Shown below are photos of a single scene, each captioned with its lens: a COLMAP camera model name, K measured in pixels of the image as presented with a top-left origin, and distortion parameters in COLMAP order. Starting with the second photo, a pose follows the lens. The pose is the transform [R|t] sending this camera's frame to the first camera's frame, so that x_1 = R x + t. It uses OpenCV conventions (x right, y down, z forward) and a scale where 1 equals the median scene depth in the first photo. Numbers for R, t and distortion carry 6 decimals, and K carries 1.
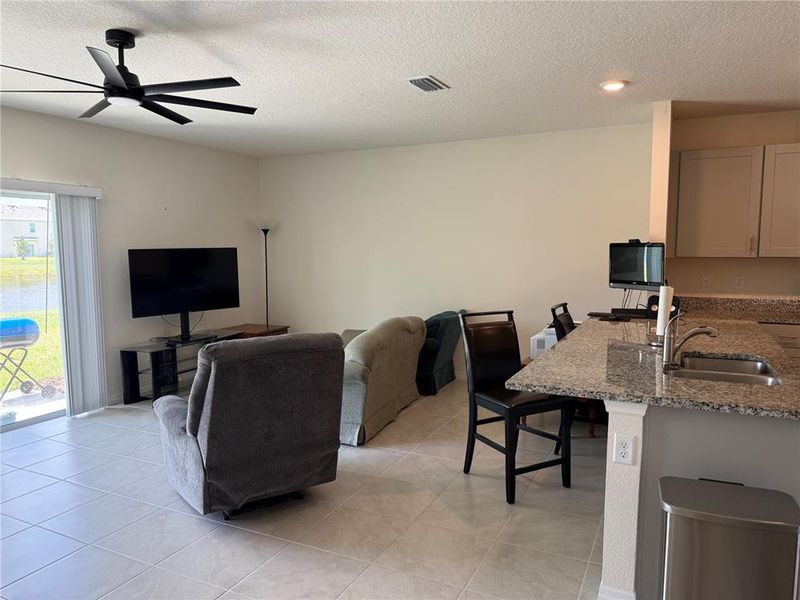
lens RADIAL K [[589.1, 0, 400.0], [0, 589.1, 300.0], [0, 0, 1]] dist [-0.007645, -0.003062]
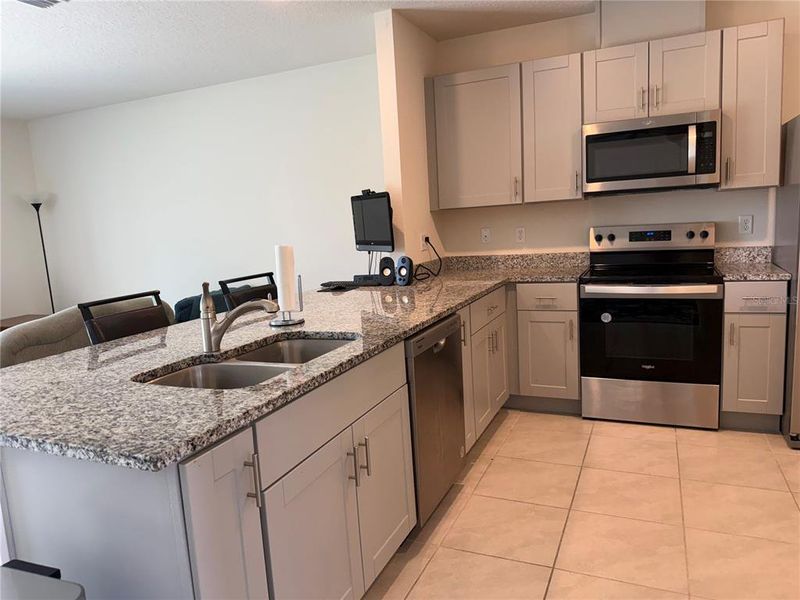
lens RADIAL K [[569.7, 0, 400.0], [0, 569.7, 300.0], [0, 0, 1]] dist [0.069799, -0.000362]
pose [[0.998344, -0.057400, -0.003679, 0.425319], [0.057511, 0.997142, 0.048994, 0.013526], [0.000856, -0.049124, 0.998792, 0.187455]]
